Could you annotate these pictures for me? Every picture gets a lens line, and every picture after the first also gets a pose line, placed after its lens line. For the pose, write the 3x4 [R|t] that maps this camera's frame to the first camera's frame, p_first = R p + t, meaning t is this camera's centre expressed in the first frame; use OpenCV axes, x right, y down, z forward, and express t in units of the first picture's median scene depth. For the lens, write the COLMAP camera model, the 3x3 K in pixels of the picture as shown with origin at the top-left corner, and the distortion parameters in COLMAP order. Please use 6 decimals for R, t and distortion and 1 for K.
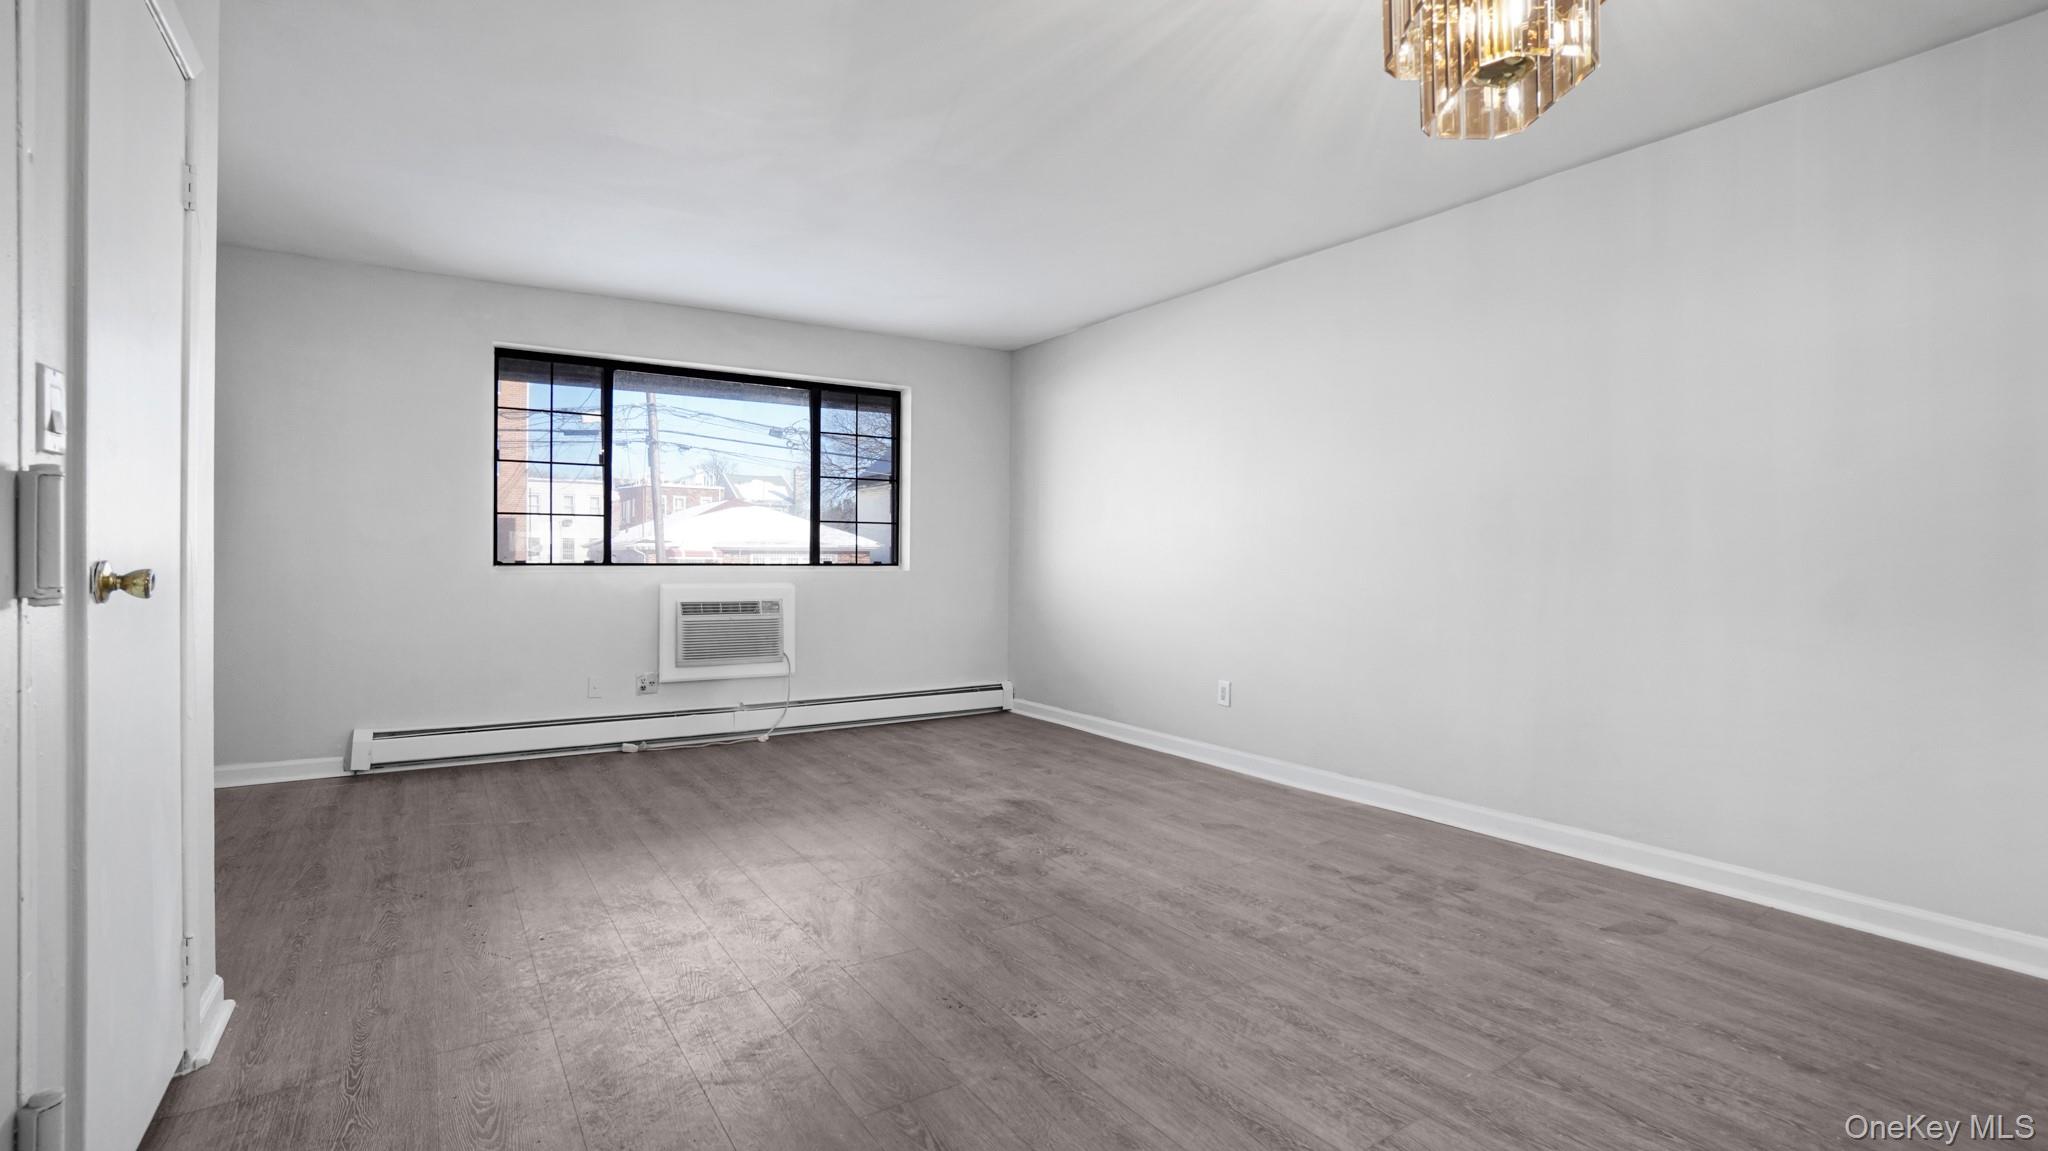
lens RADIAL K [[918.0, 0, 1024.0], [0, 918.0, 575.5], [0, 0, 1]] dist [-0.001840, 0.000021]
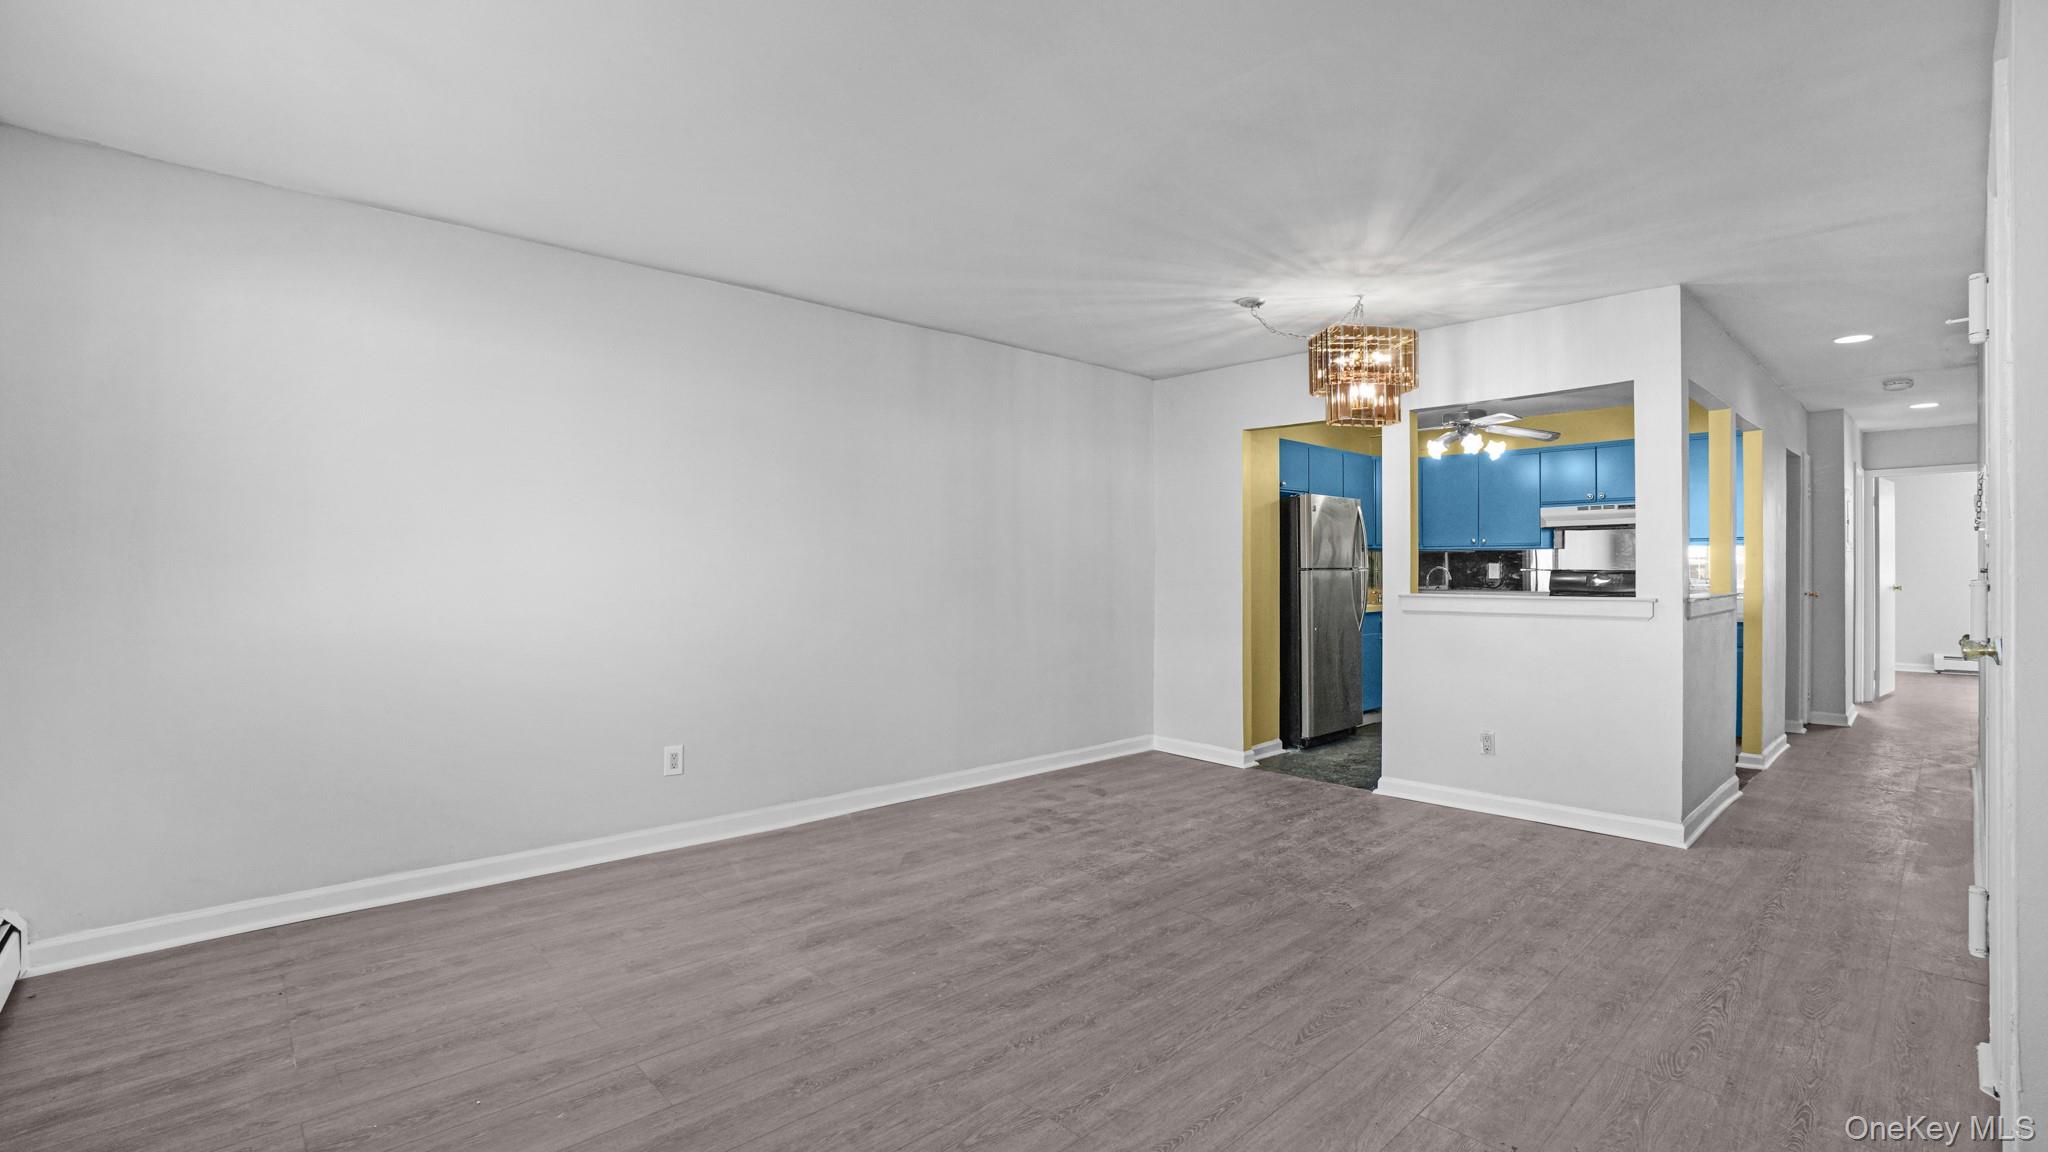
lens RADIAL K [[918.0, 0, 1024.0], [0, 918.0, 576.0], [0, 0, 1]] dist [-0.001840, 0.000021]
pose [[-0.178613, -0.008853, 0.983880, -0.723016], [0.008299, 0.999910, 0.010504, -0.050094], [-0.983884, 0.010041, -0.178523, 0.919209]]
